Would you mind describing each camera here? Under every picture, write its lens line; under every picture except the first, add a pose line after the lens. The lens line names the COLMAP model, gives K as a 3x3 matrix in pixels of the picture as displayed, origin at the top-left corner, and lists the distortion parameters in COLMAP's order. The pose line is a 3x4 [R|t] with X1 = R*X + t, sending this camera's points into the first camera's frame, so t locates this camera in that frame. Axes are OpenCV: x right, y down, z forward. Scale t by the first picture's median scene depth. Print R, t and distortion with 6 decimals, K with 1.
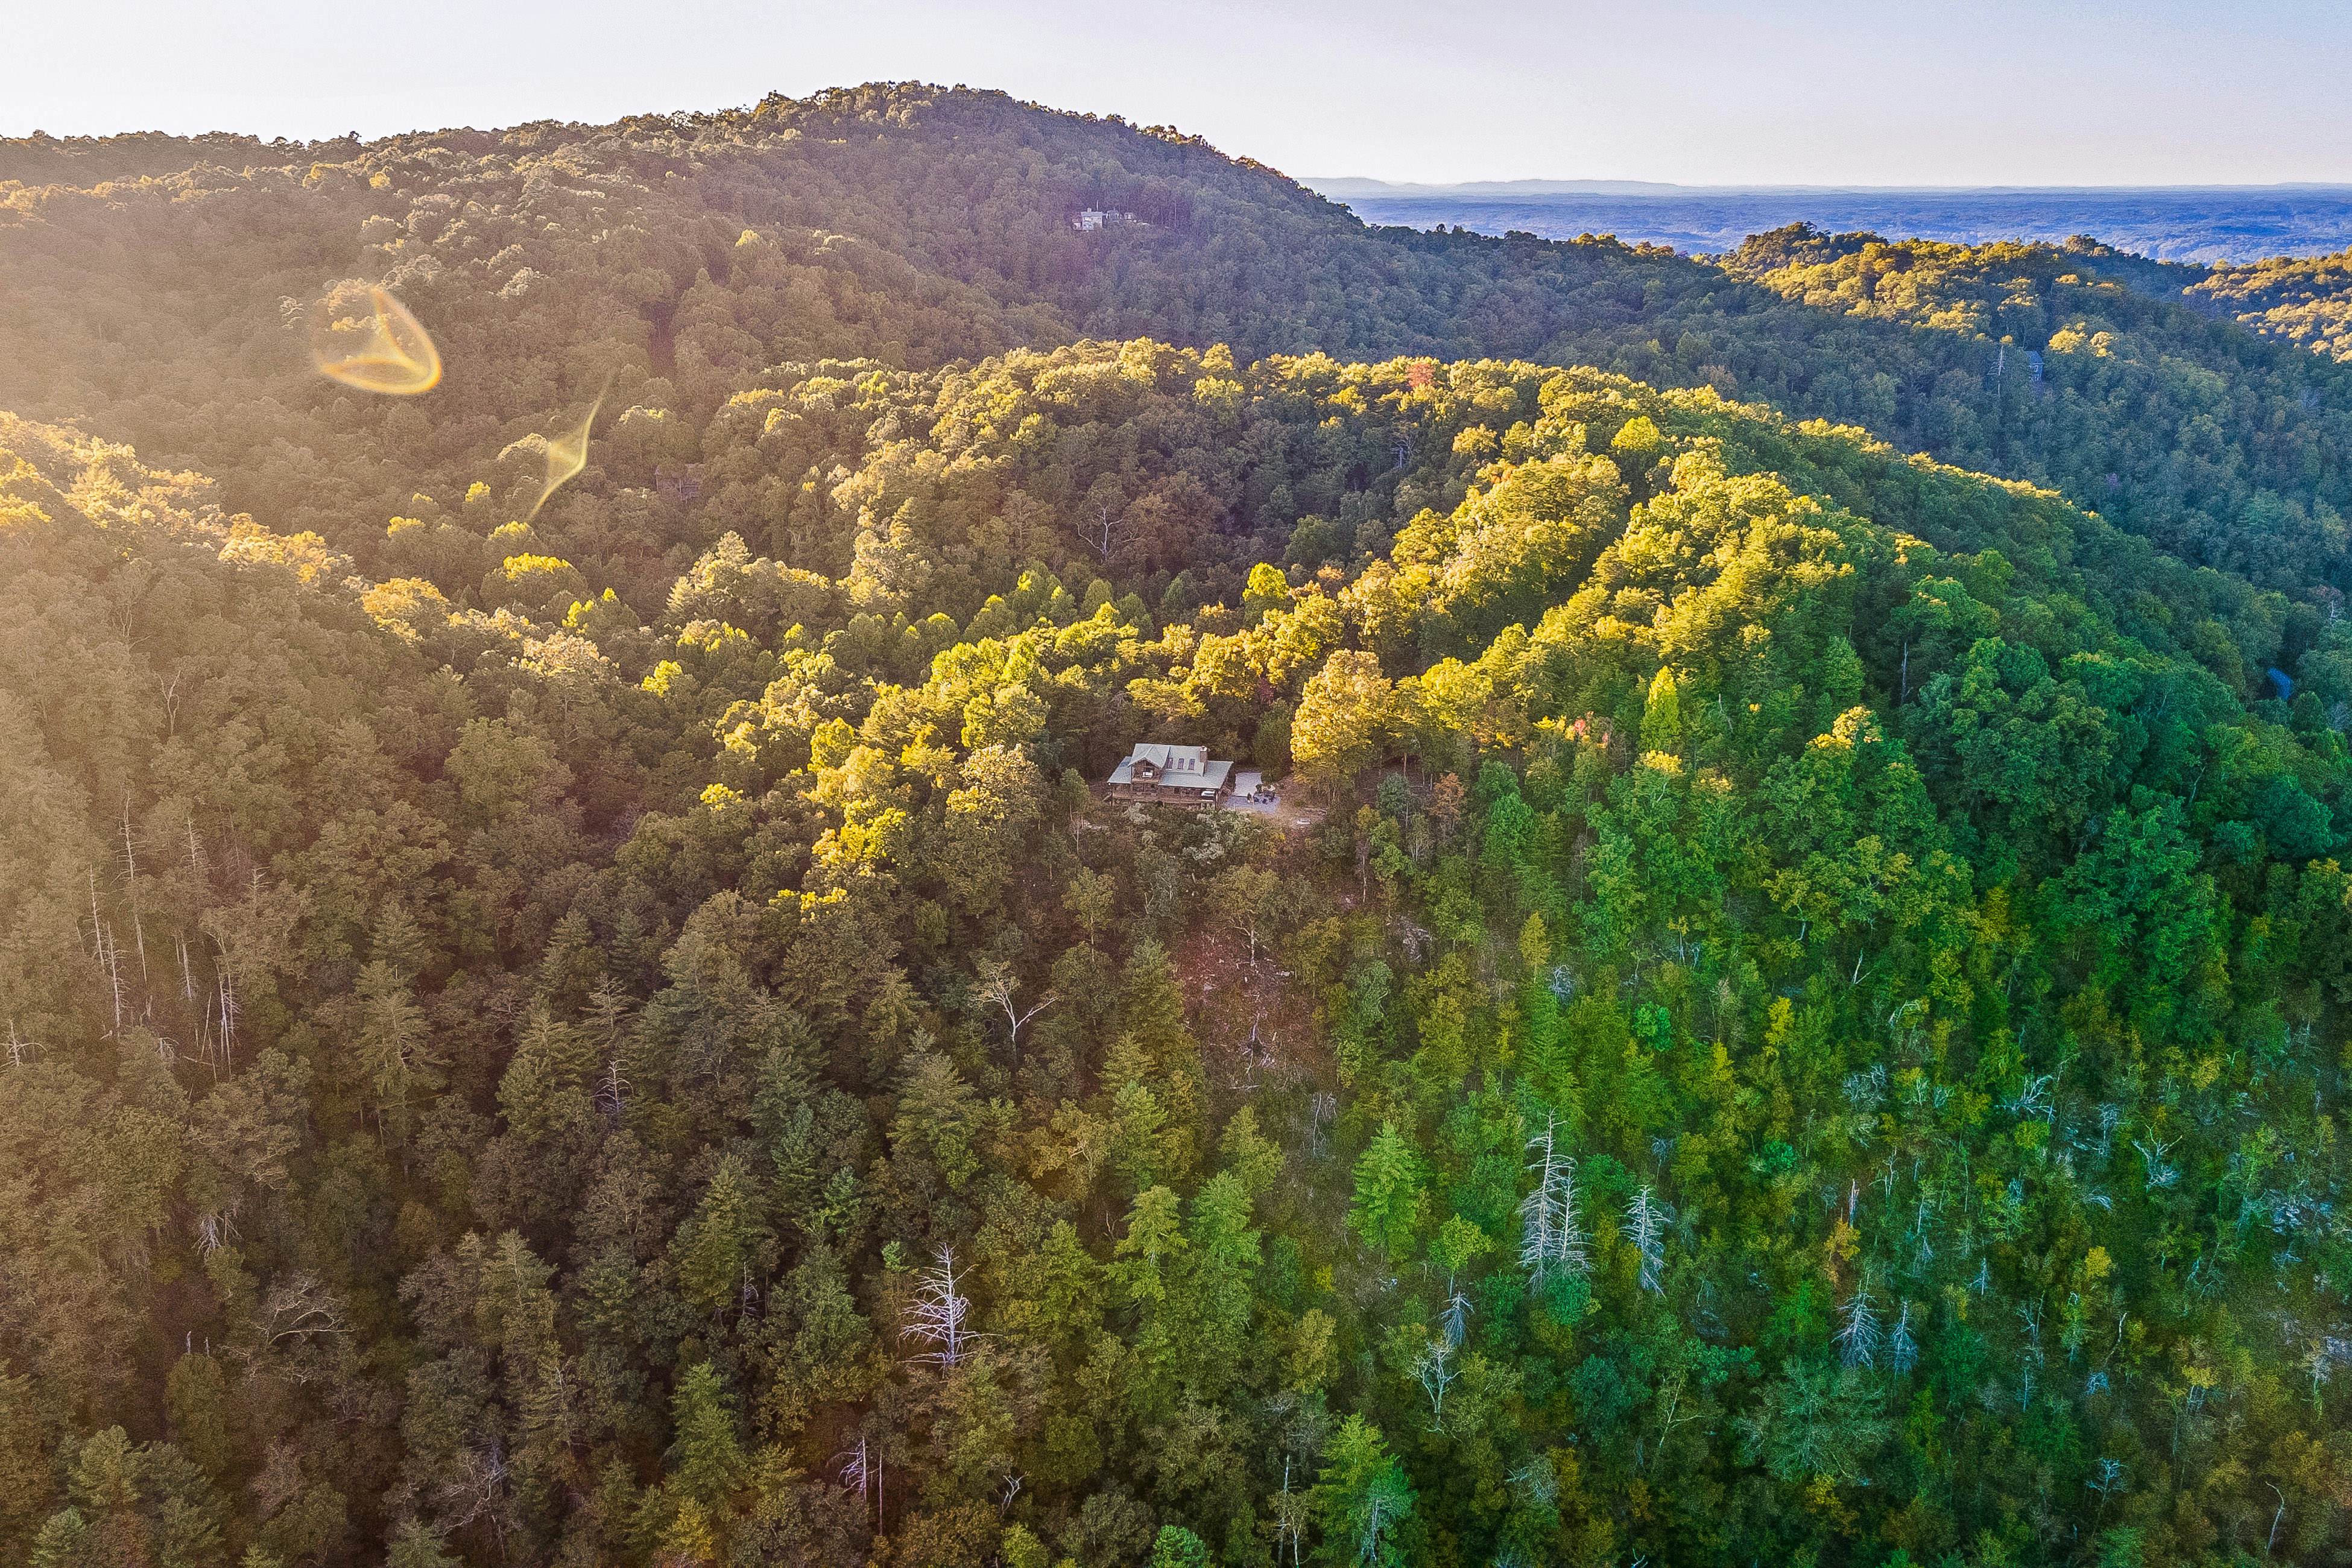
lens RADIAL K [[1235.8, 0, 1176.0], [0, 1235.8, 784.0], [0, 0, 1]] dist [0.000509, 0.000364]
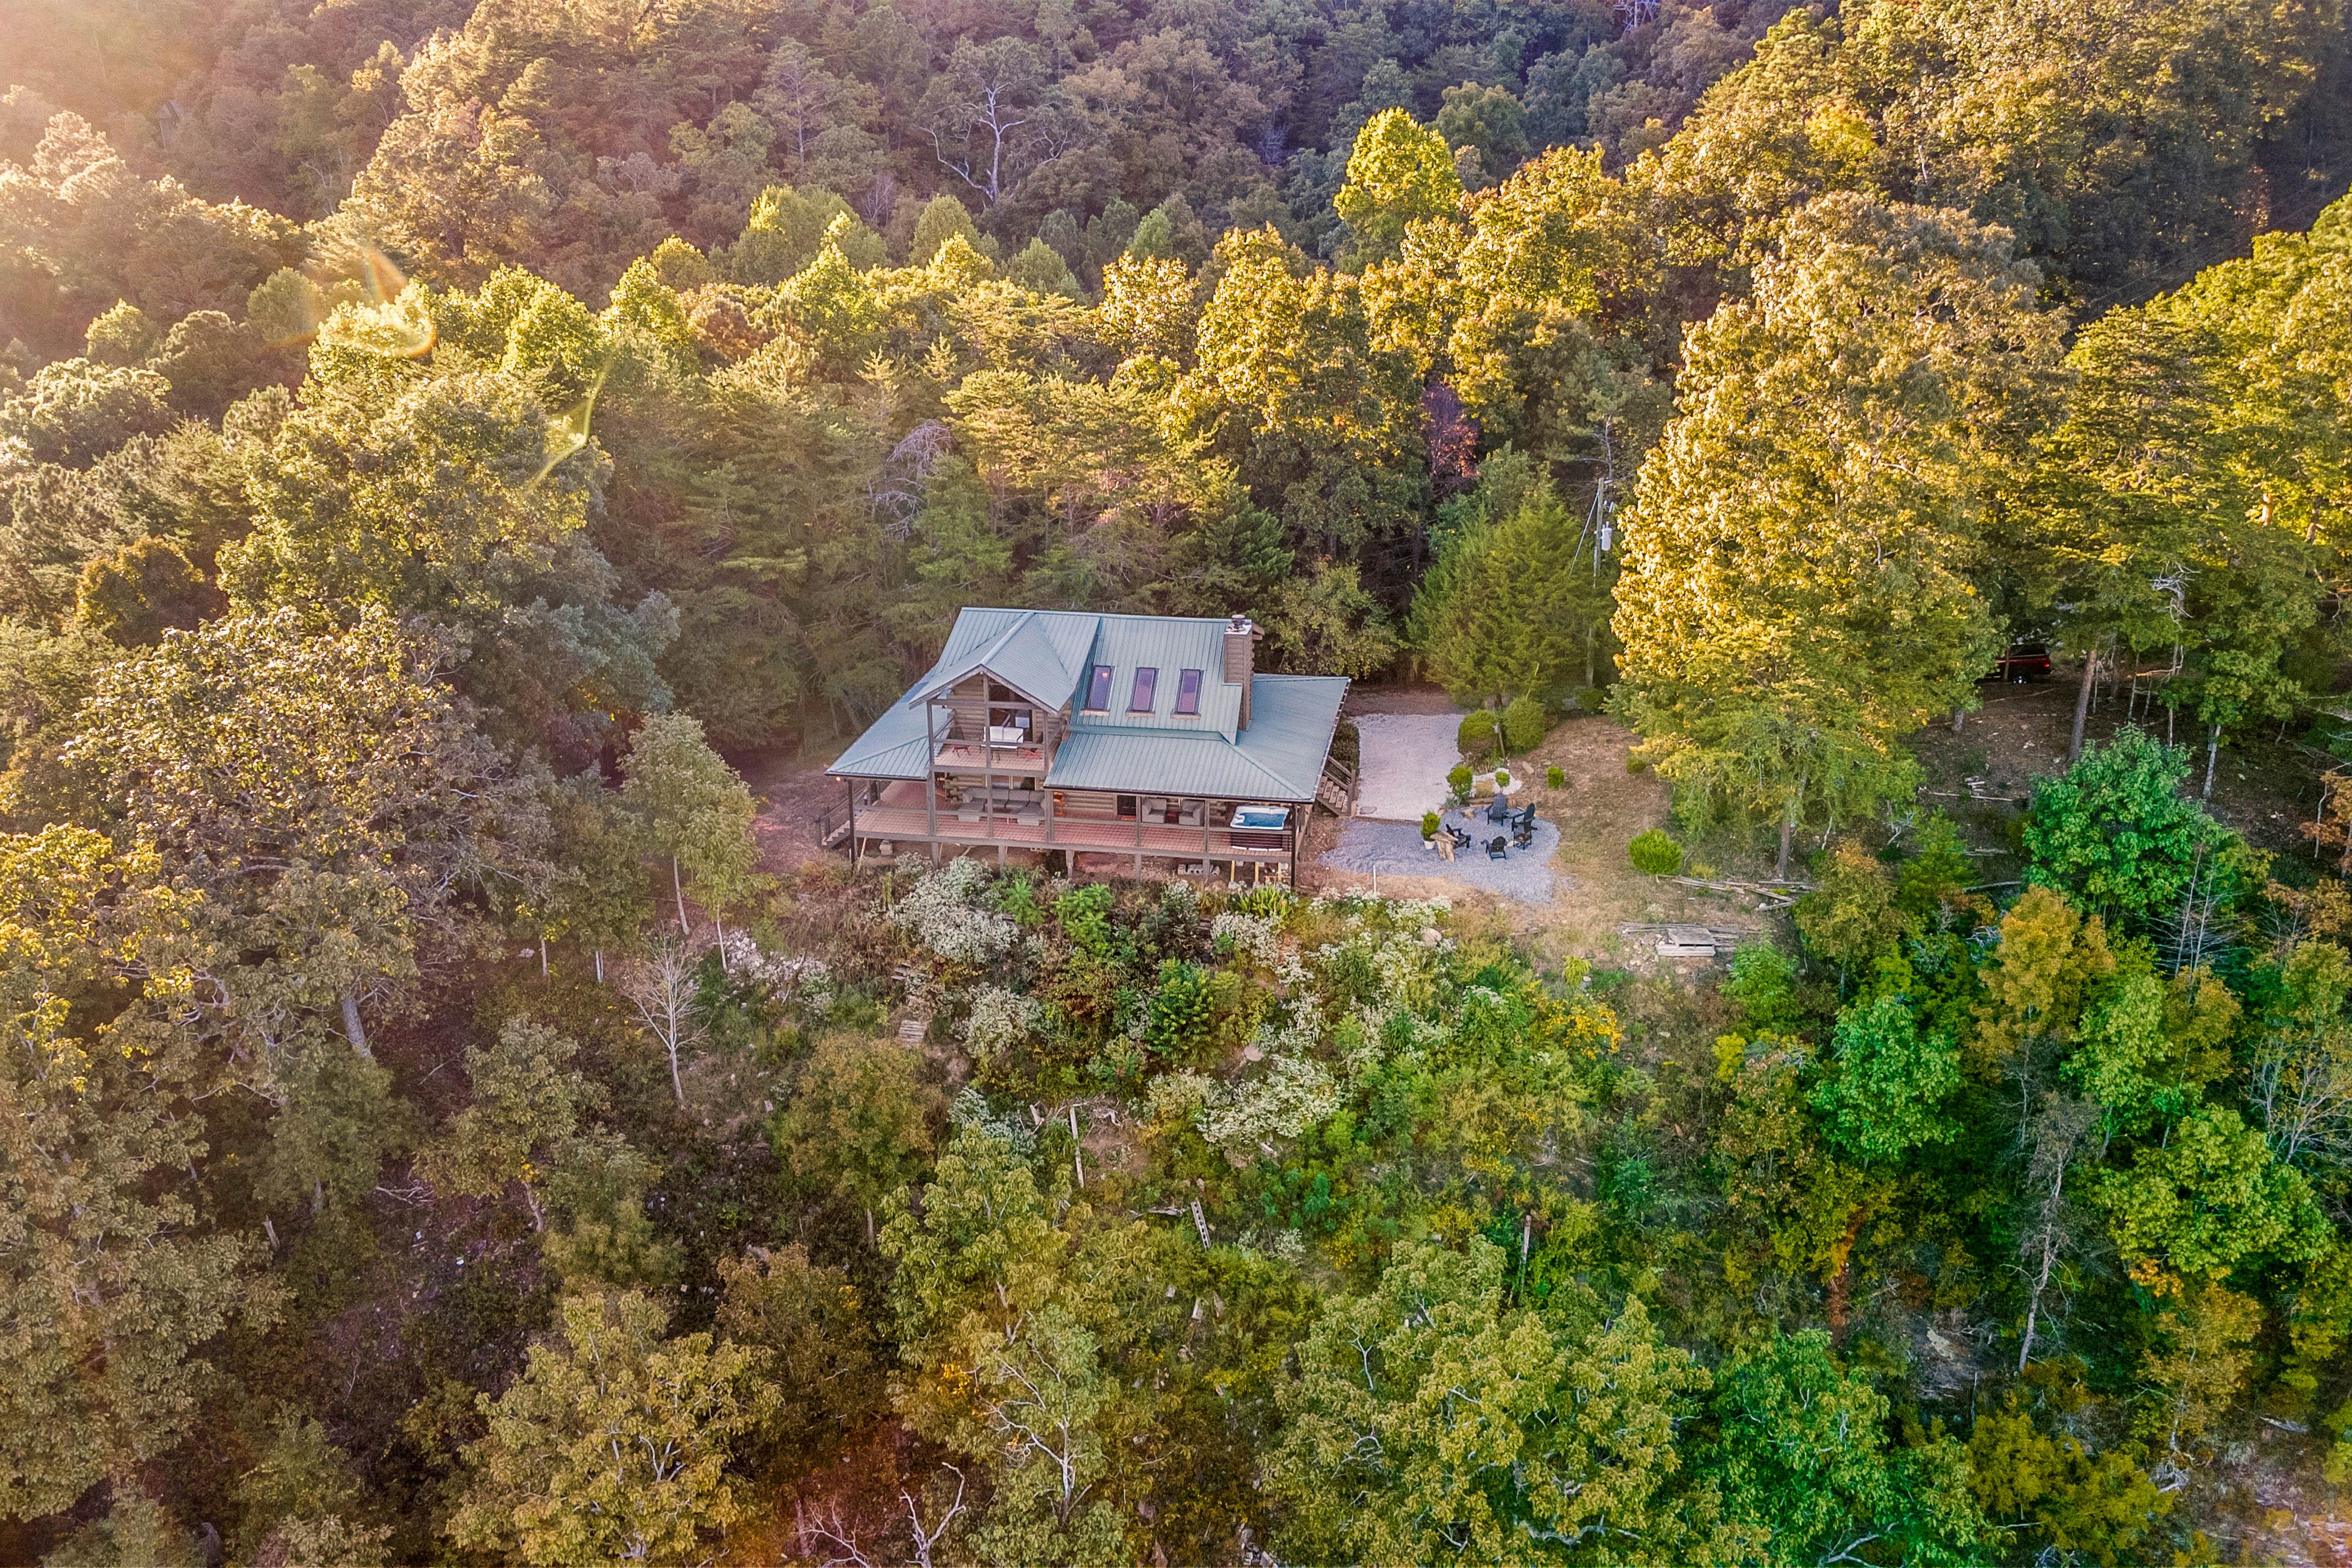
lens RADIAL K [[1235.8, 0, 1176.0], [0, 1235.8, 784.0], [0, 0, 1]] dist [0.000509, 0.000364]
pose [[0.999963, -0.006771, -0.005250, 0.011181], [0.007172, 0.996720, 0.080614, -0.017260], [0.004687, -0.080648, 0.996732, 0.751067]]
